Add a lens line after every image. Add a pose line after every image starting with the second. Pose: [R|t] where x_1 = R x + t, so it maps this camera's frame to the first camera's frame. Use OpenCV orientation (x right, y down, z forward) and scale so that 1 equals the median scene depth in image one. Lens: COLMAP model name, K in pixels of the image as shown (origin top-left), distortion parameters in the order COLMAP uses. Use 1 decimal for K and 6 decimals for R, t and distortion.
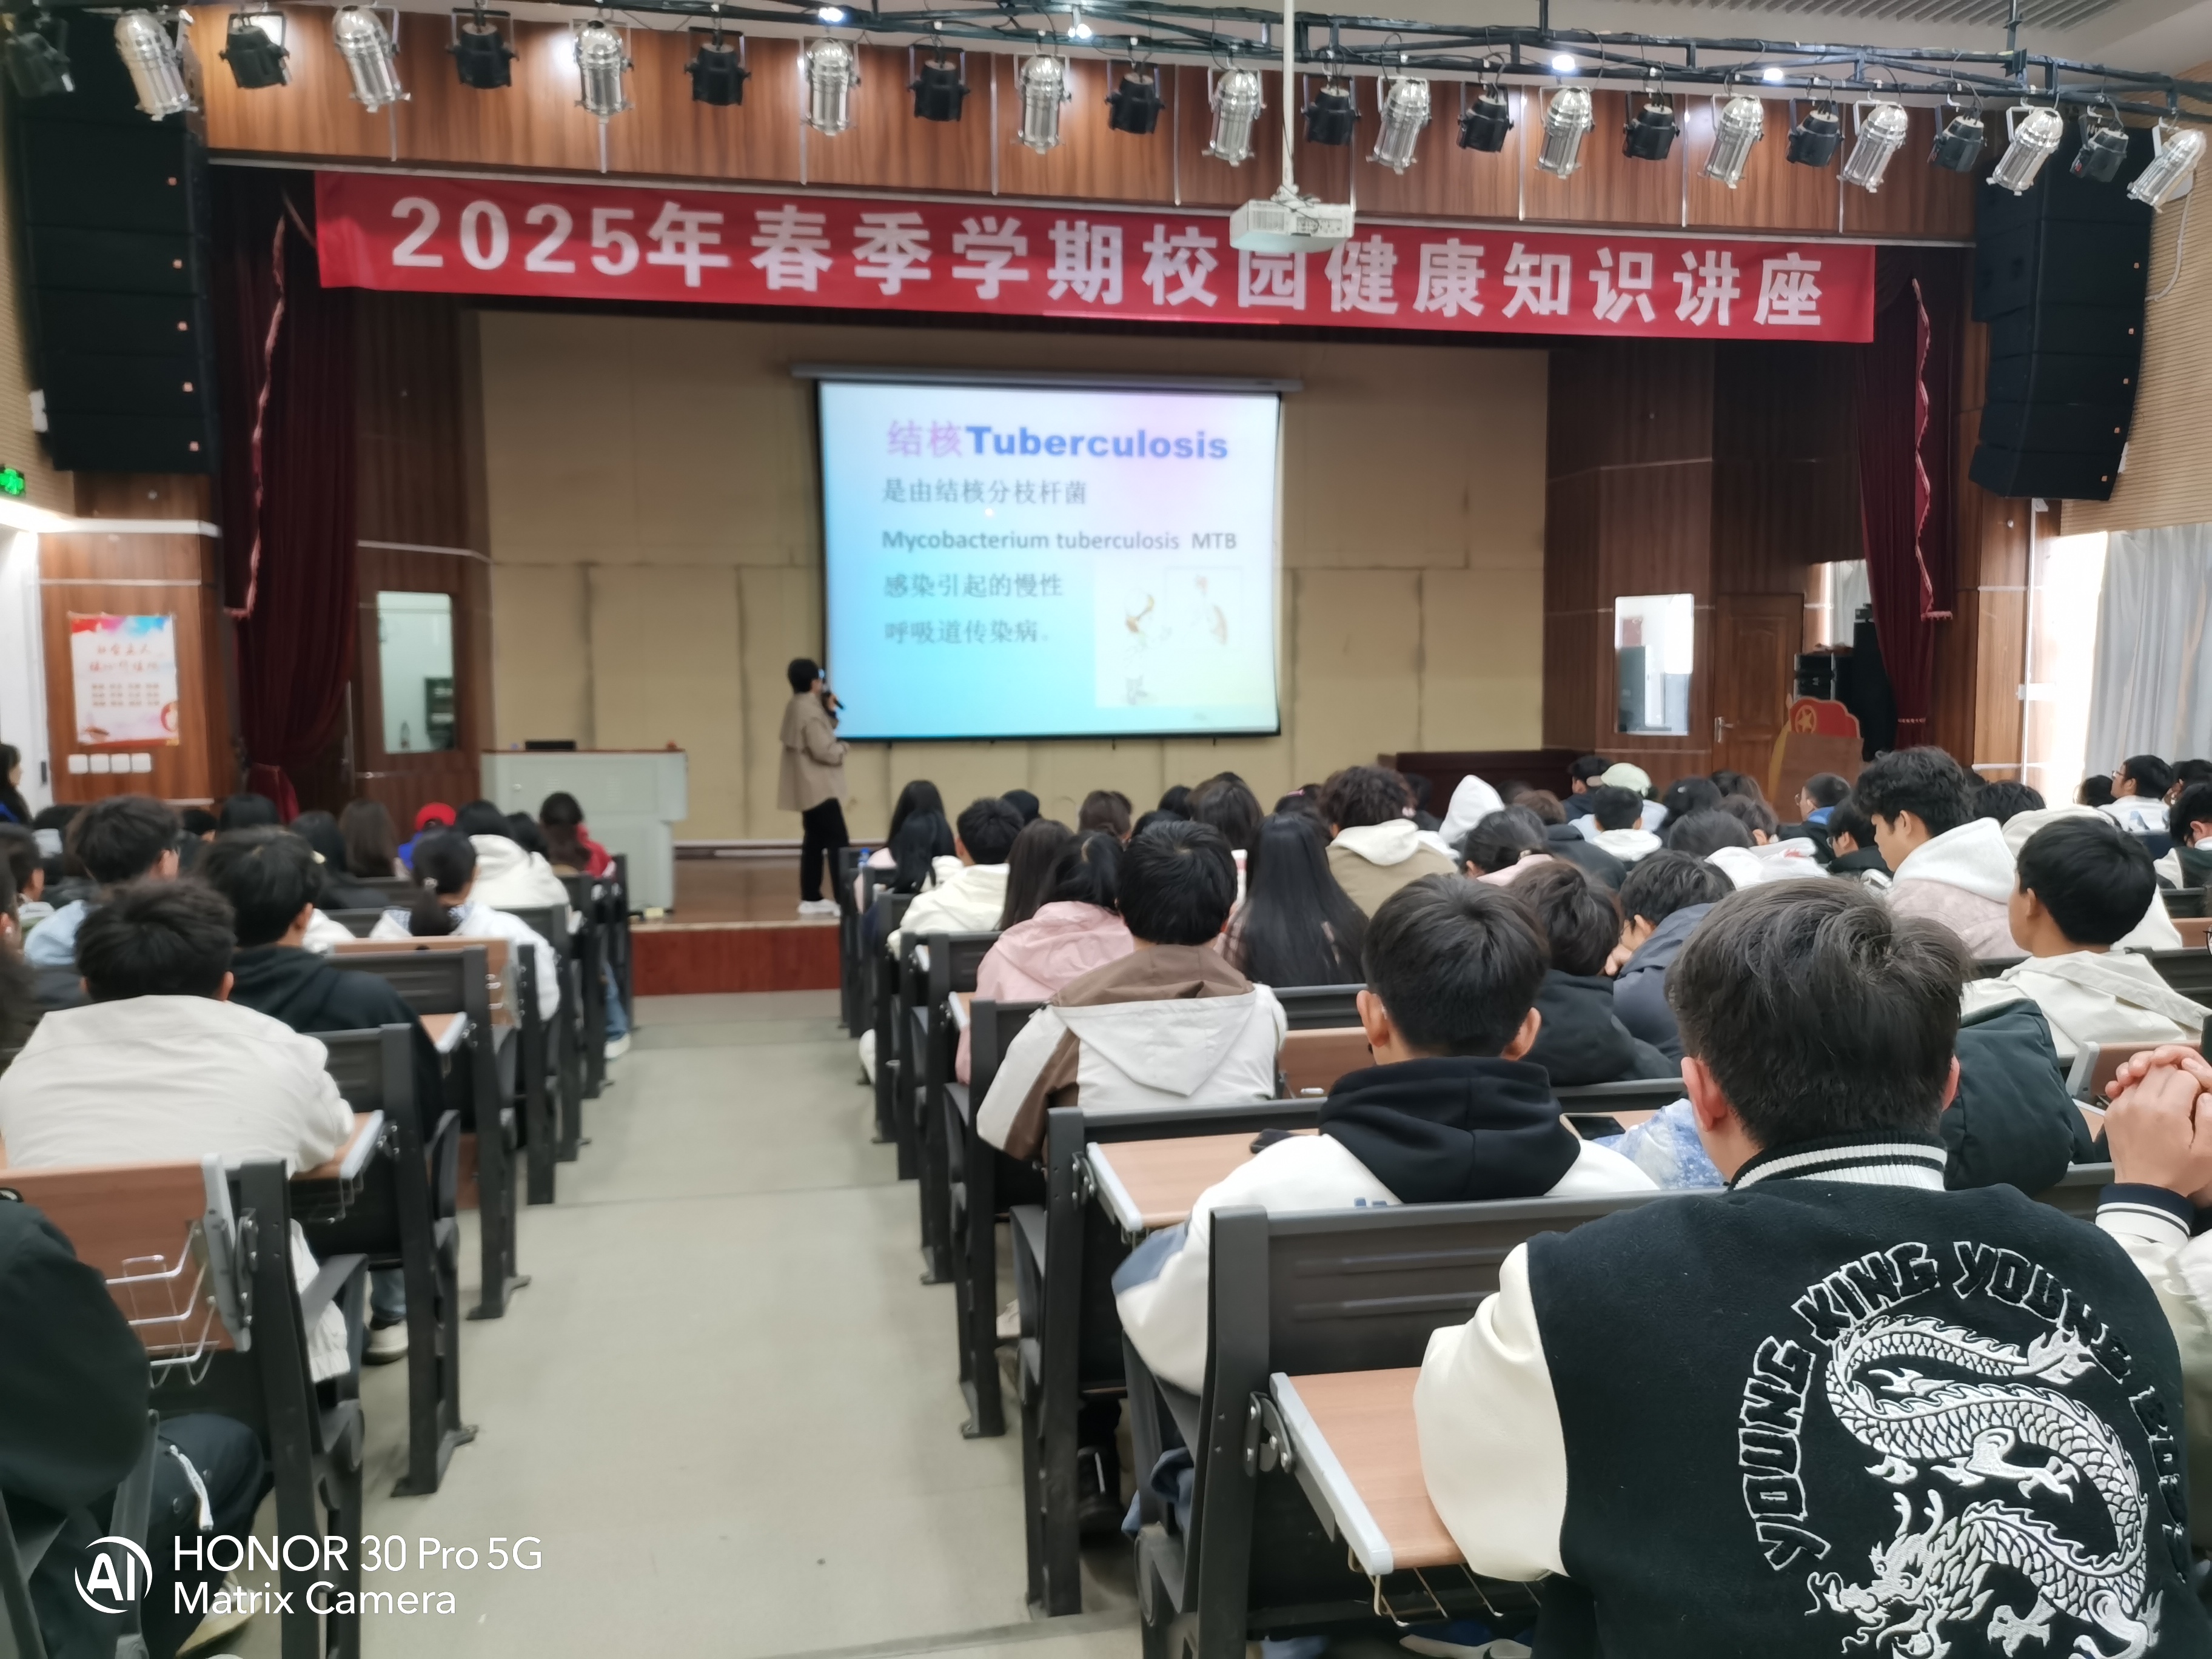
lens RADIAL K [[1727.3, 0, 1087.4], [0, 1727.3, 819.5], [0, 0, 1]] dist [0.022232, -0.014337]
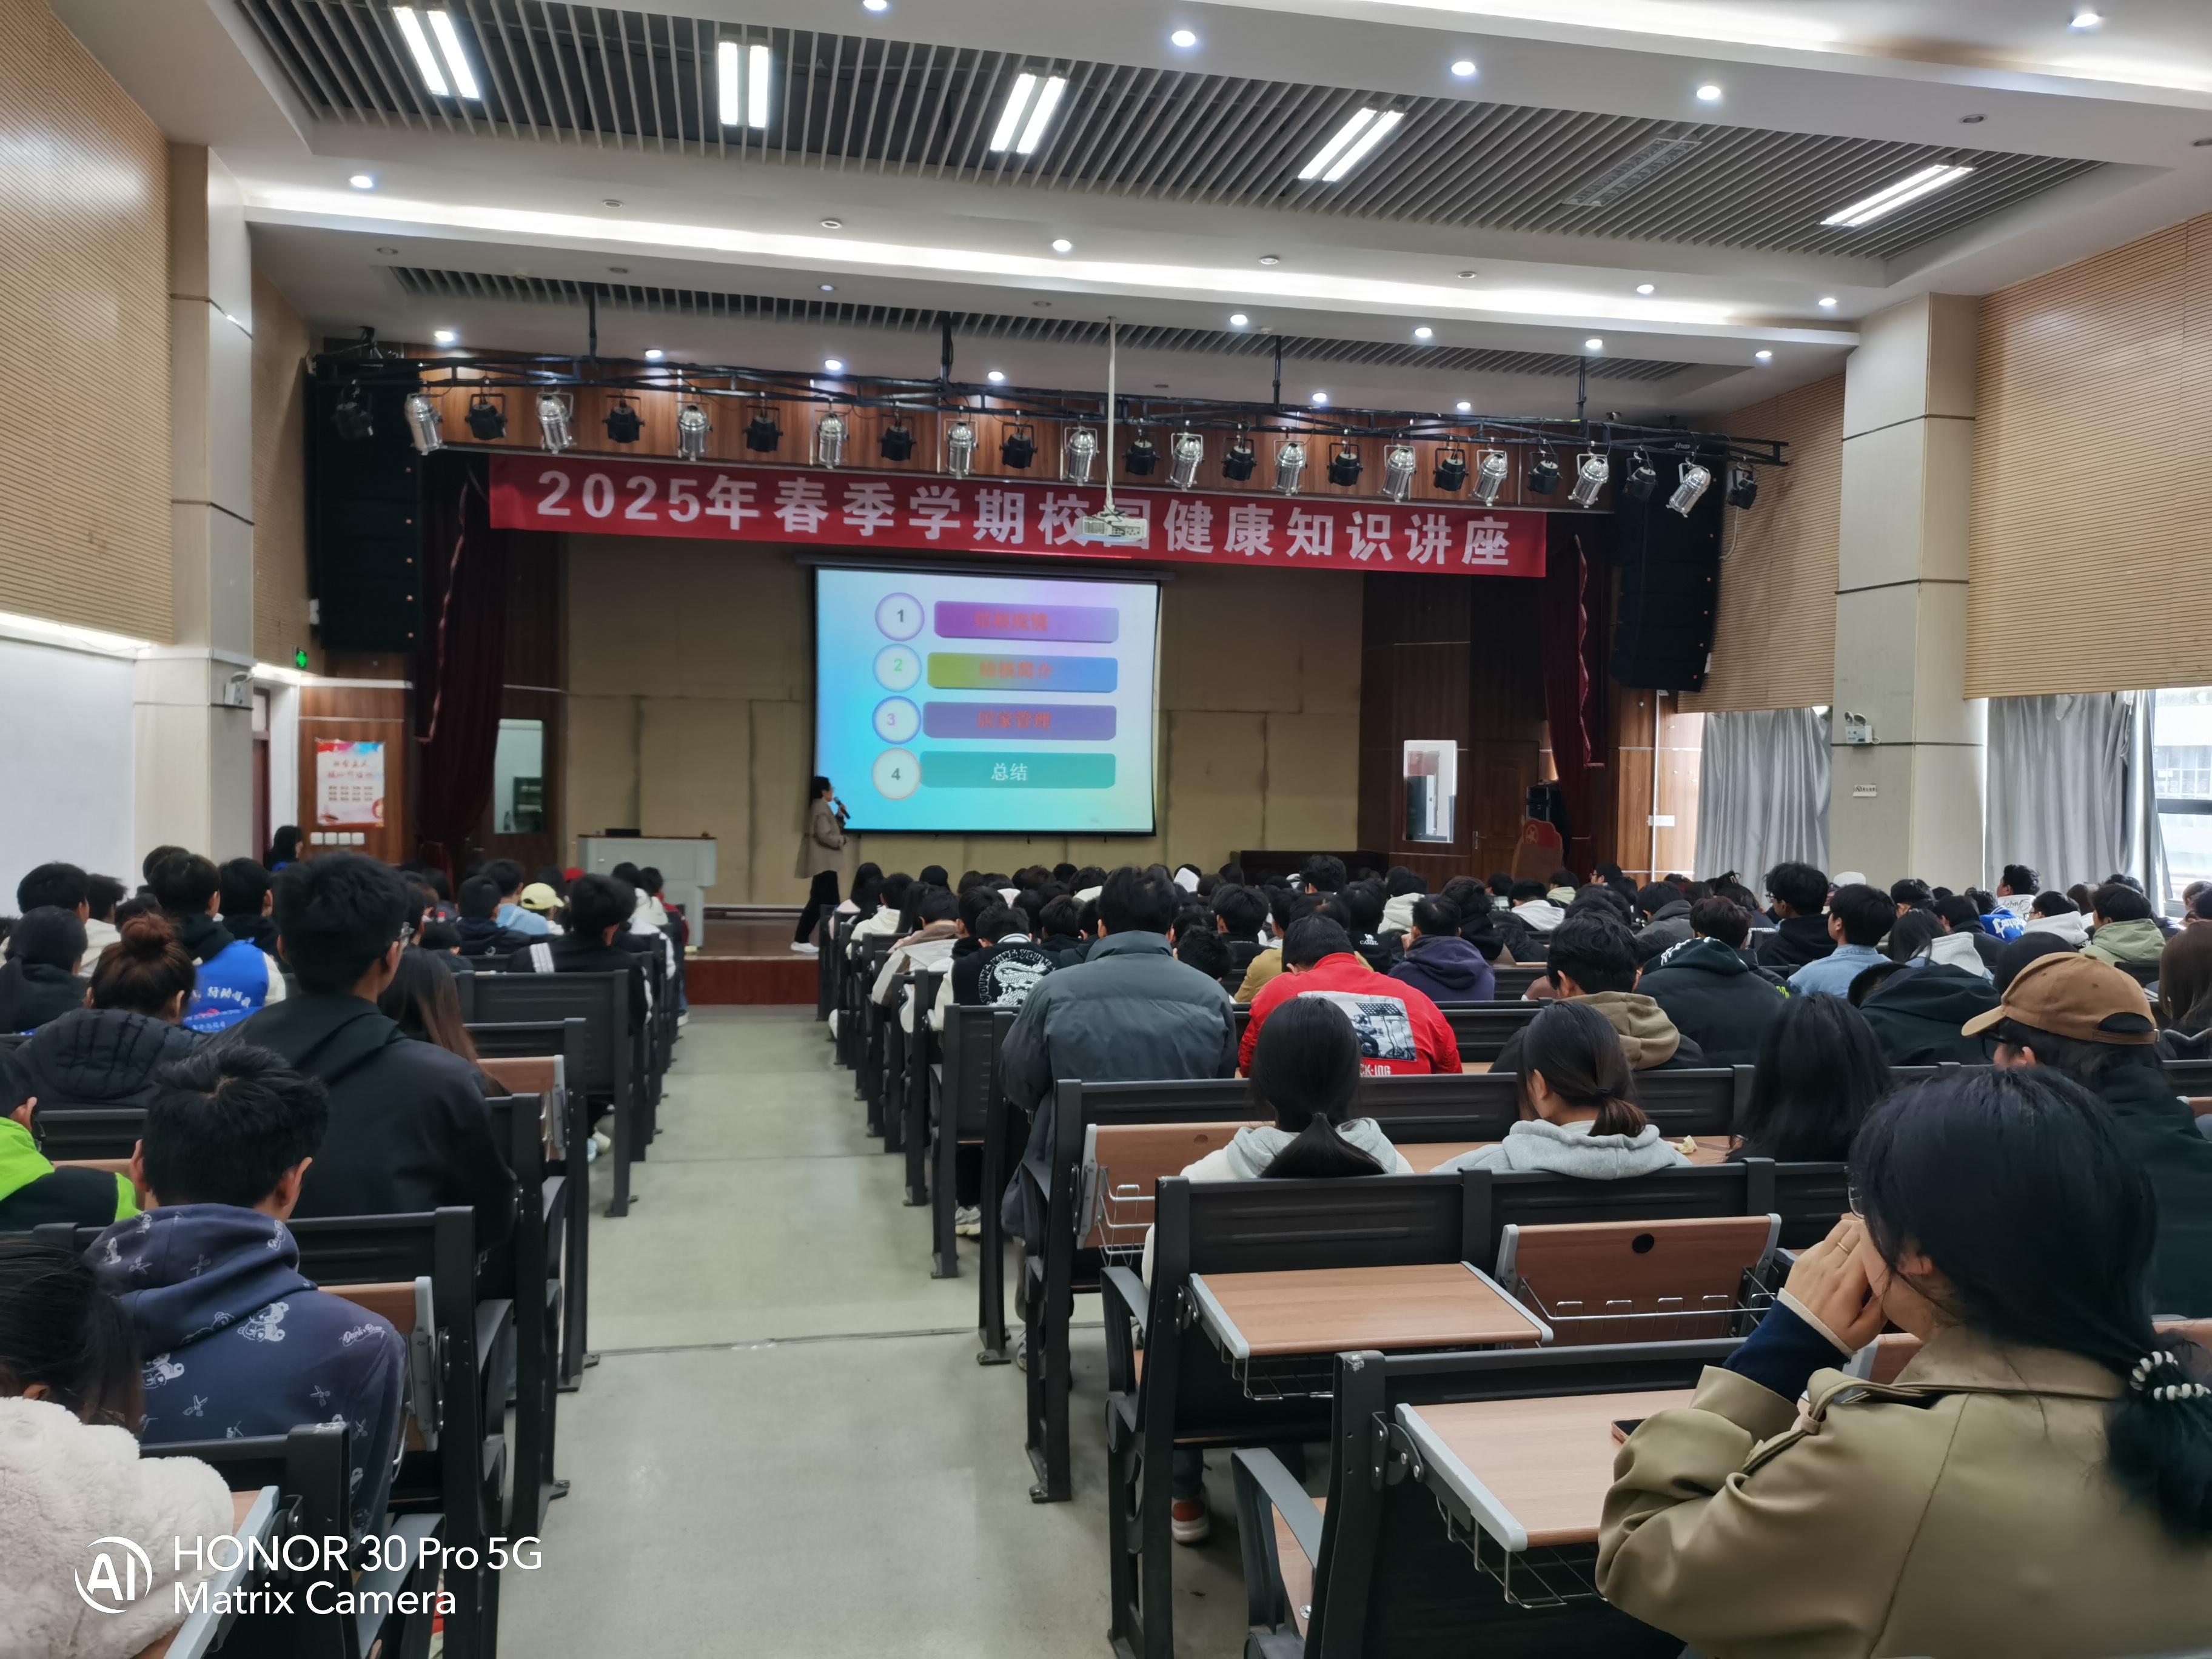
lens RADIAL K [[1727.3, 0, 1099.9], [0, 1727.3, 816.8], [0, 0, 1]] dist [0.022232, -0.014337]
pose [[0.999513, 0.025351, 0.018200, 0.064224], [-0.024374, 0.998347, -0.052058, 0.010010], [-0.019490, 0.051589, 0.998478, -0.465189]]
